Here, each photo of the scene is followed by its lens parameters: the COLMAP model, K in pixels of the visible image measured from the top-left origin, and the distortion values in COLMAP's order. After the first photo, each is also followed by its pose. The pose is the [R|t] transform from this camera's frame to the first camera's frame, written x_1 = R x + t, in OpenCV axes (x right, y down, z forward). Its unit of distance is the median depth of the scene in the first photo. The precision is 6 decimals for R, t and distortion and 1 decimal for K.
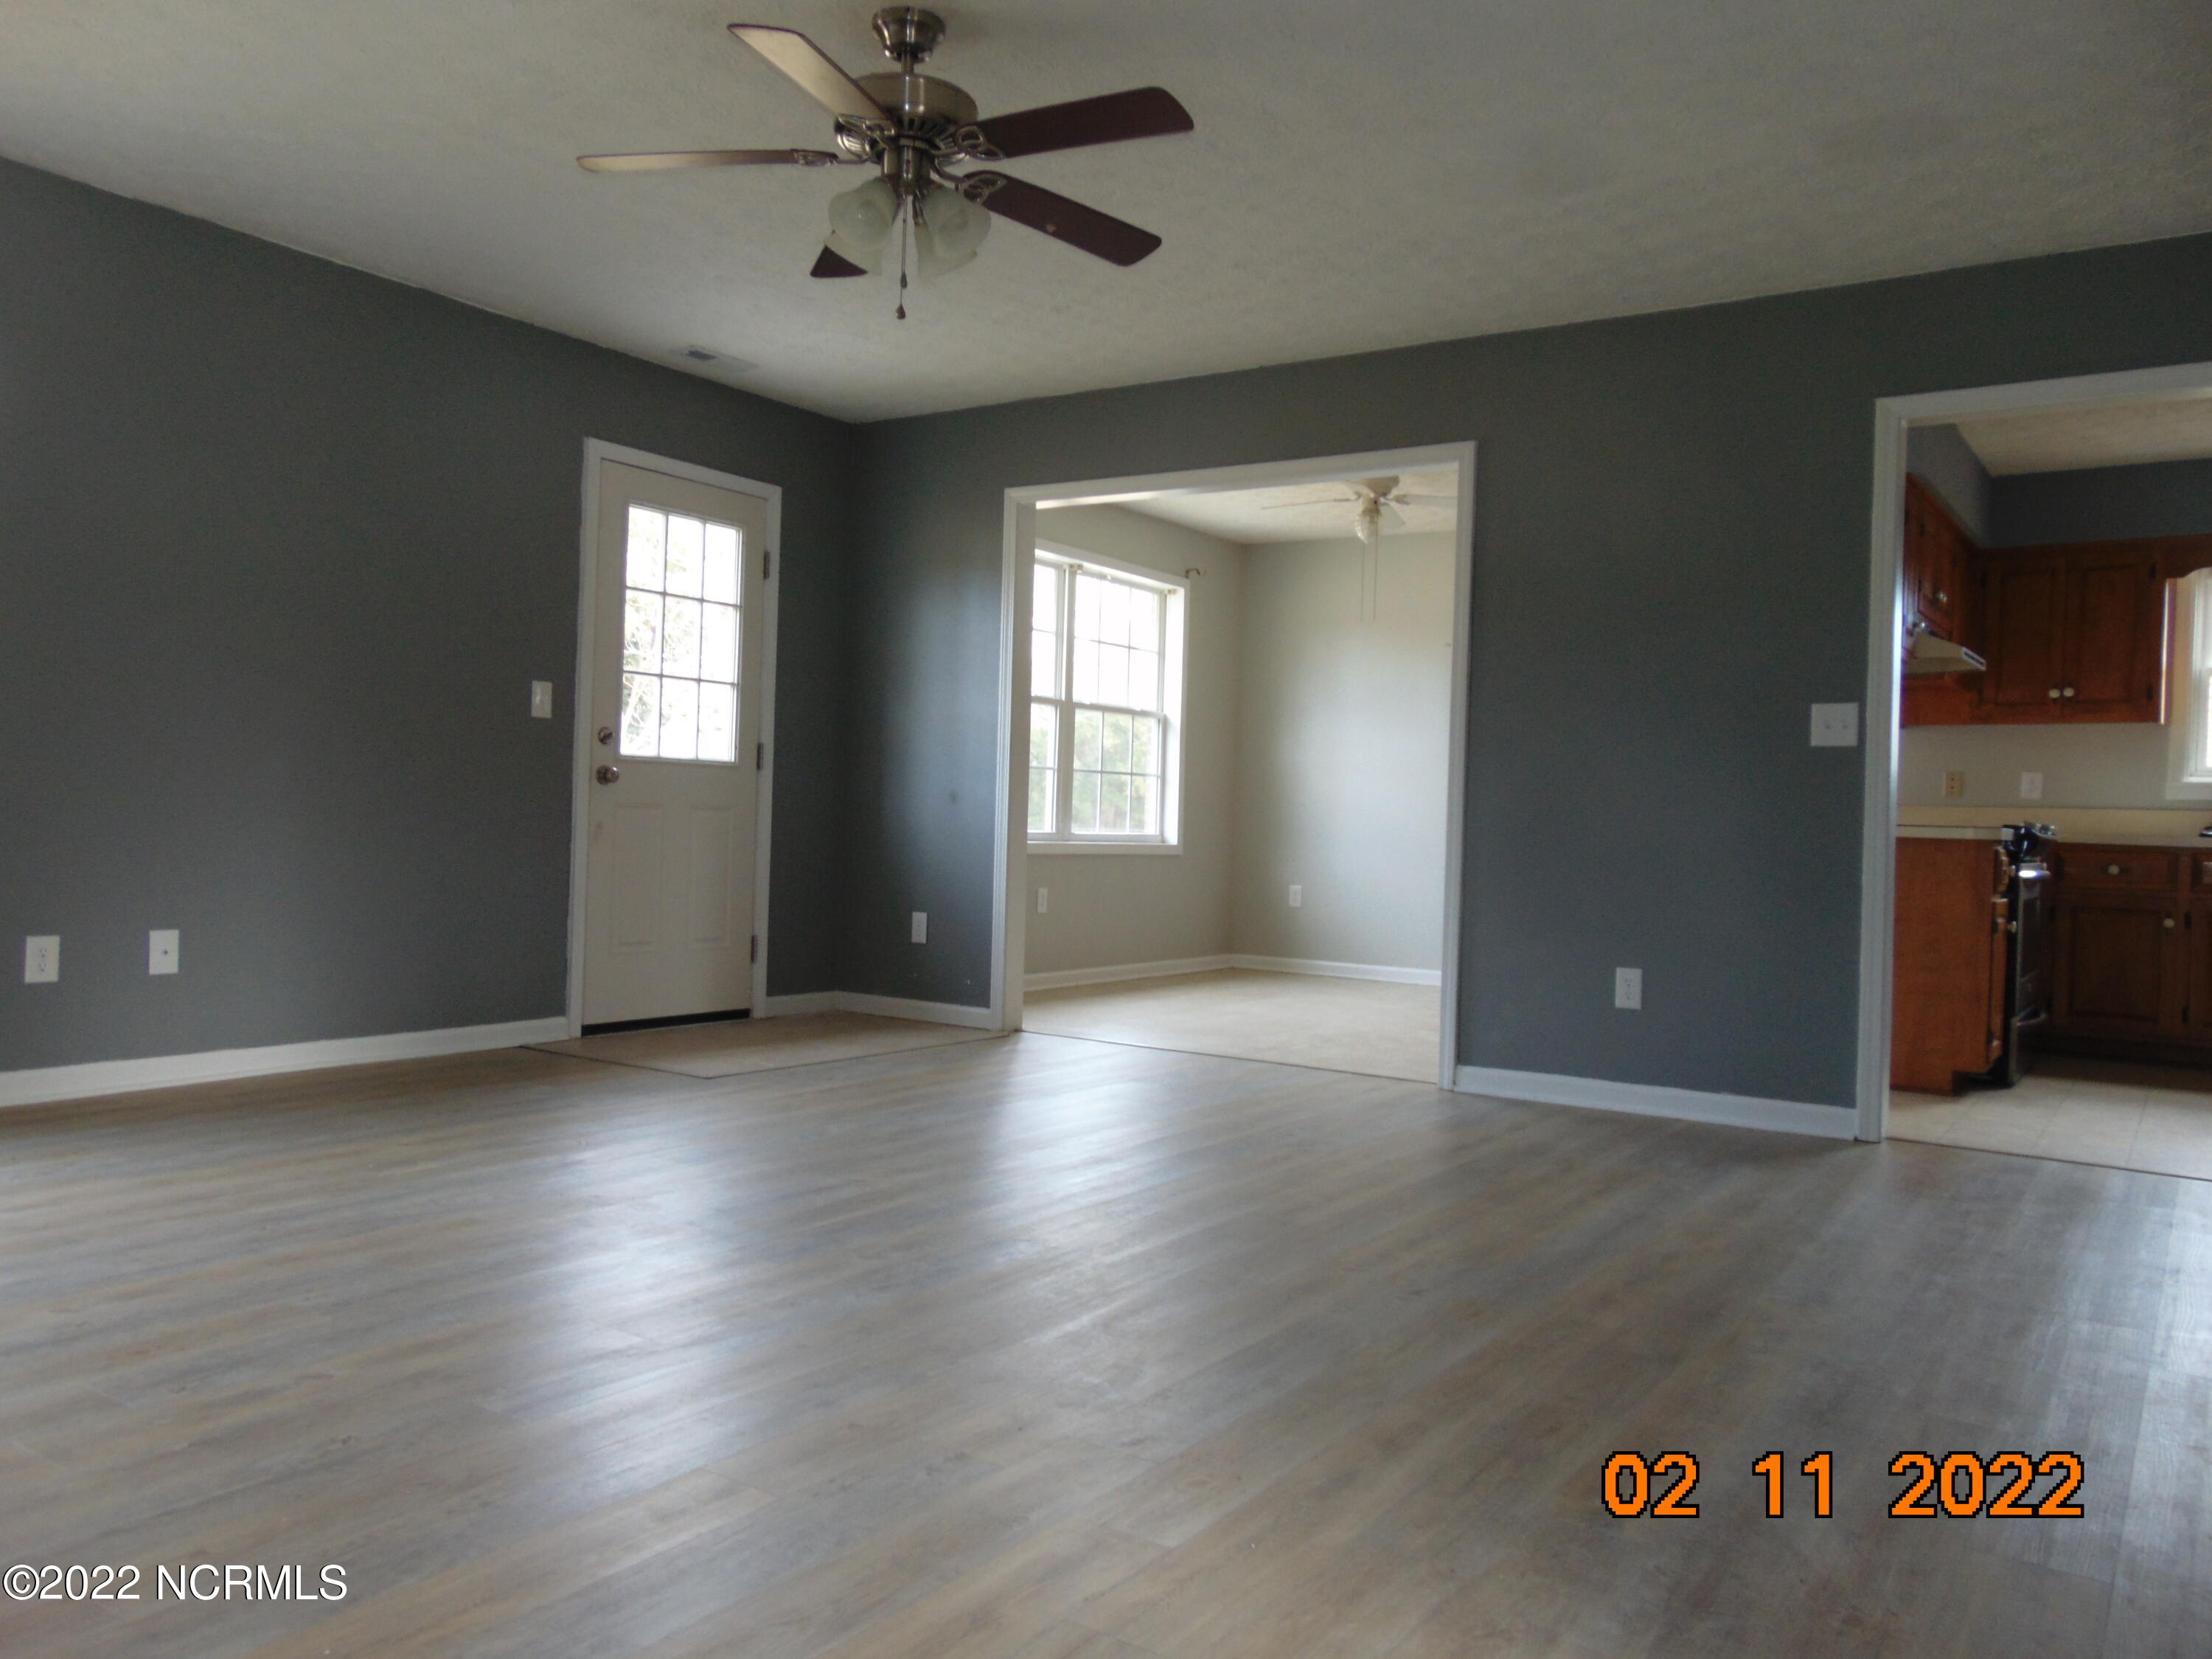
lens RADIAL K [[1680.0, 0, 1099.6], [0, 1680.0, 817.2], [0, 0, 1]] dist [0.004898, 0.012681]
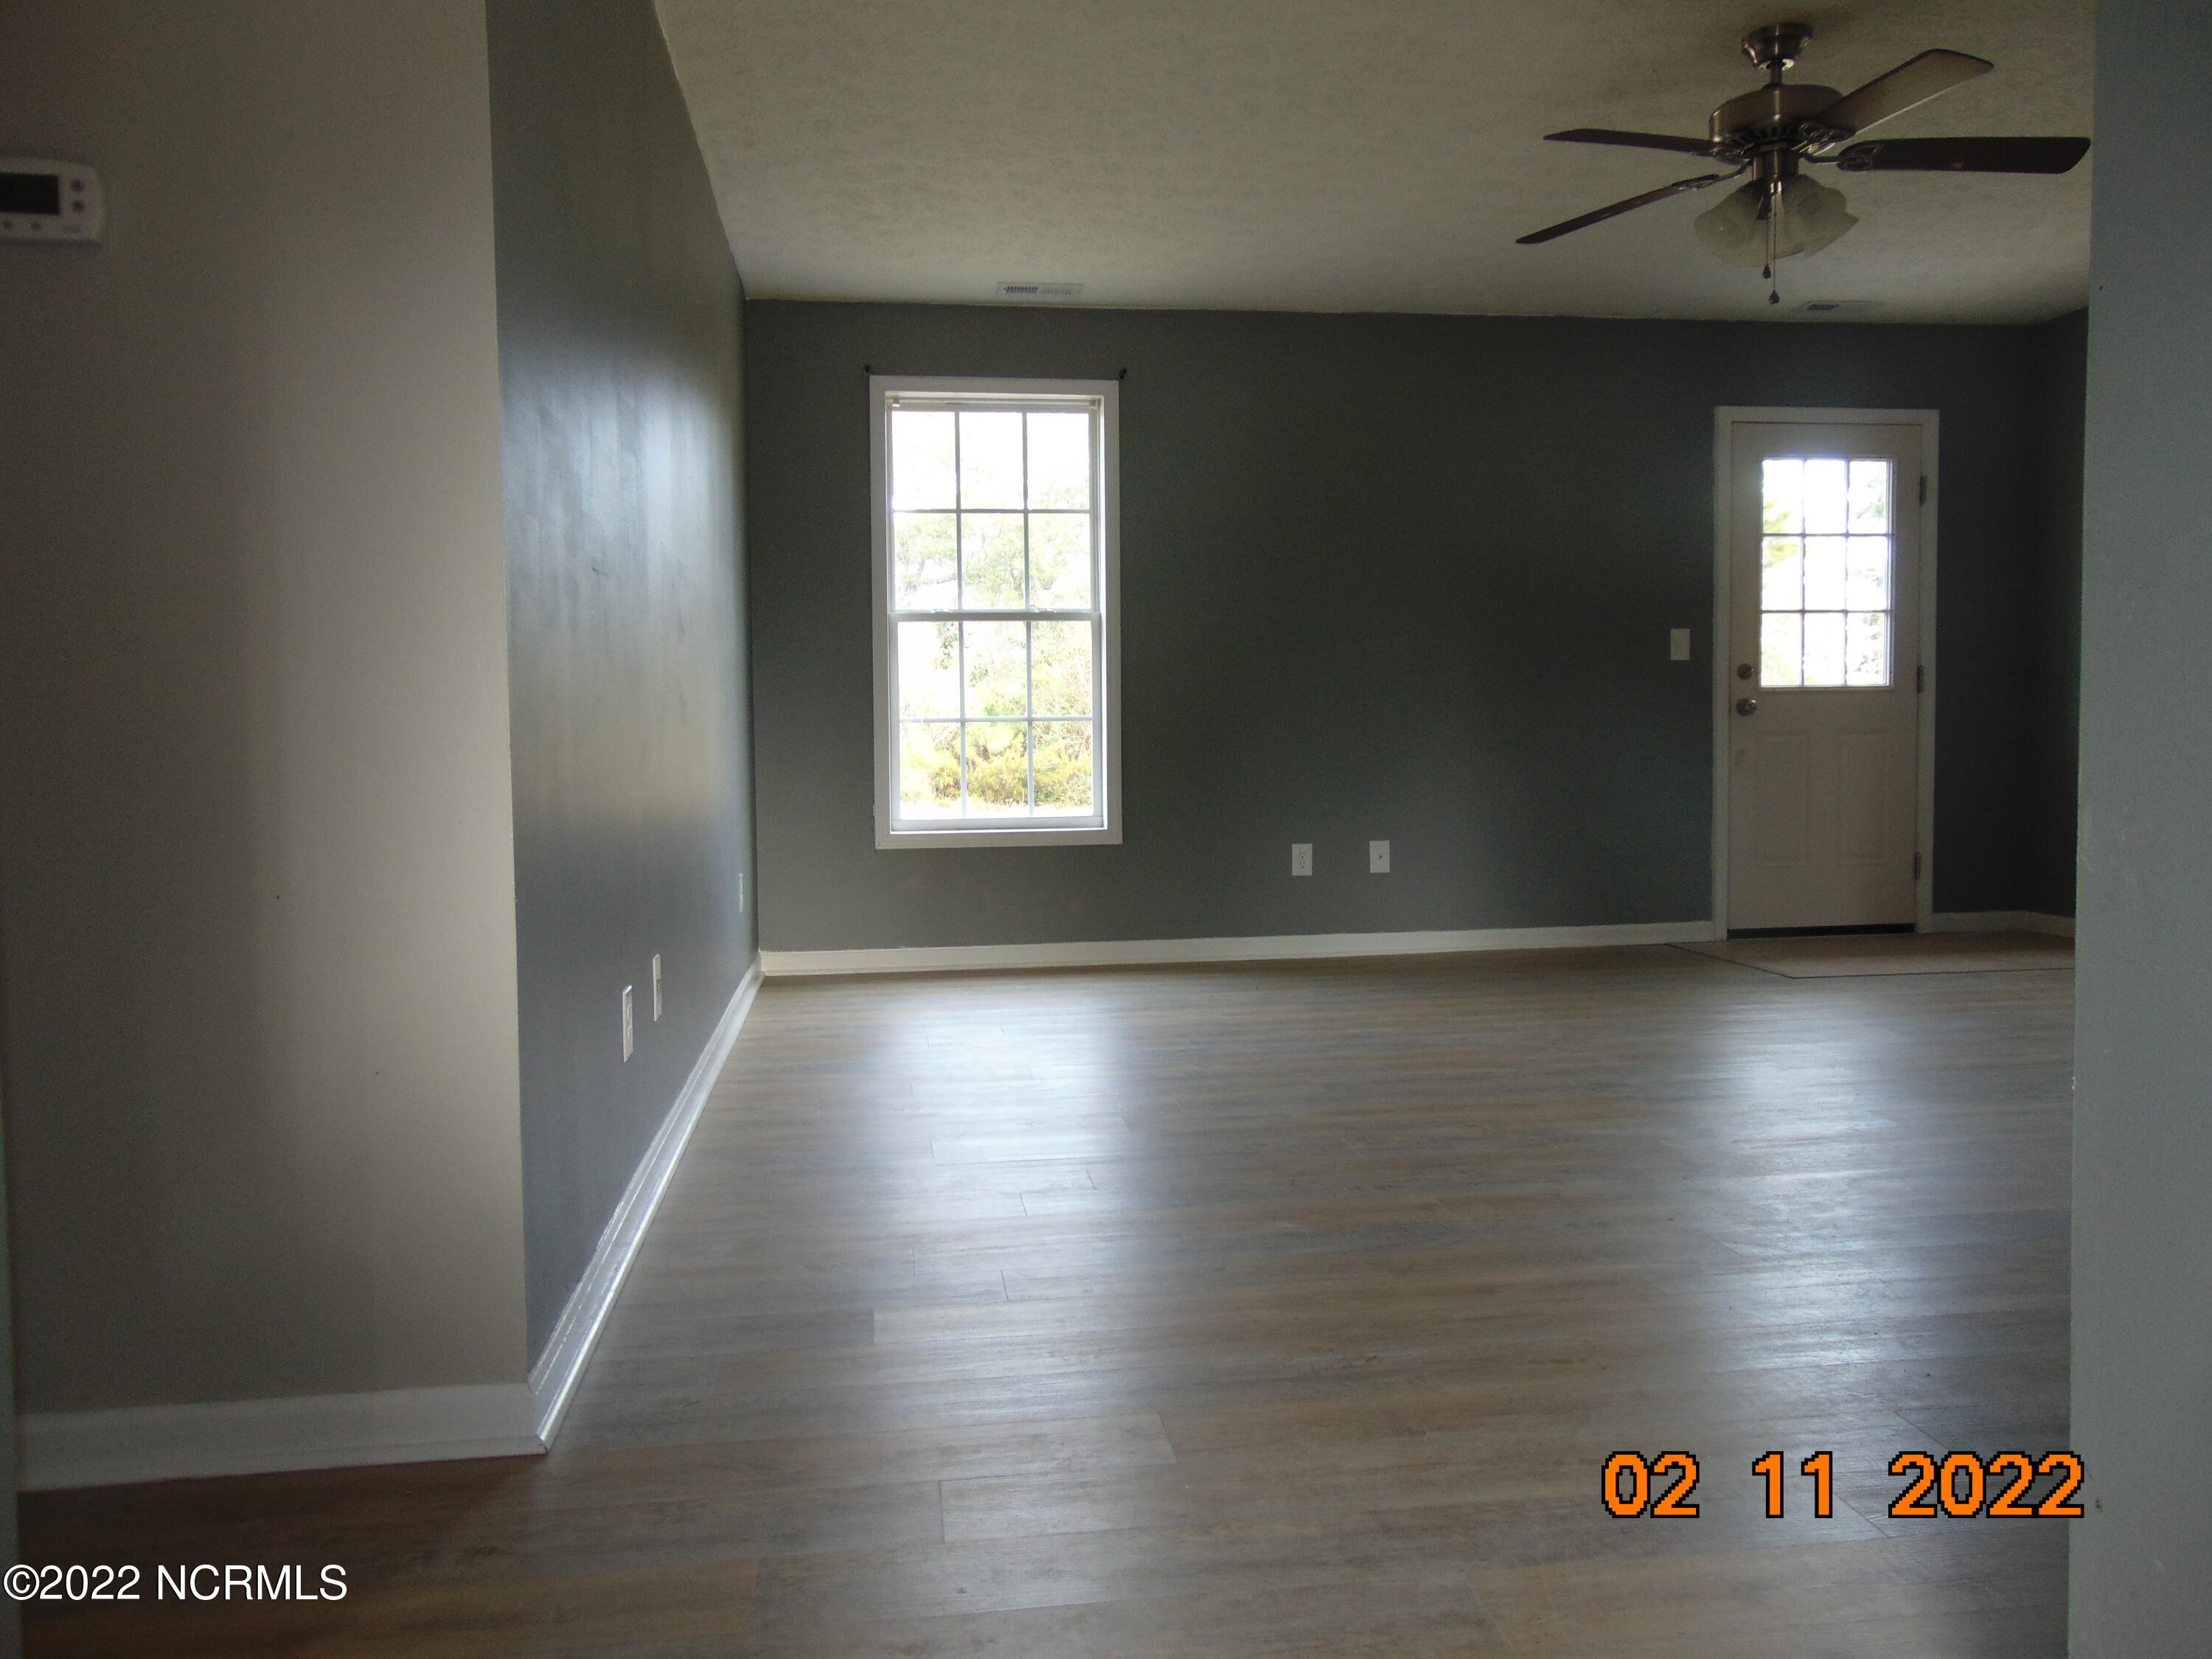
lens RADIAL K [[1680.0, 0, 1109.3], [0, 1680.0, 830.8], [0, 0, 1]] dist [0.004898, 0.012681]
pose [[0.676040, -0.000249, -0.736865, 0.302683], [0.038503, 0.998646, 0.034987, 0.002096], [0.735858, -0.052025, 0.675134, -0.085422]]
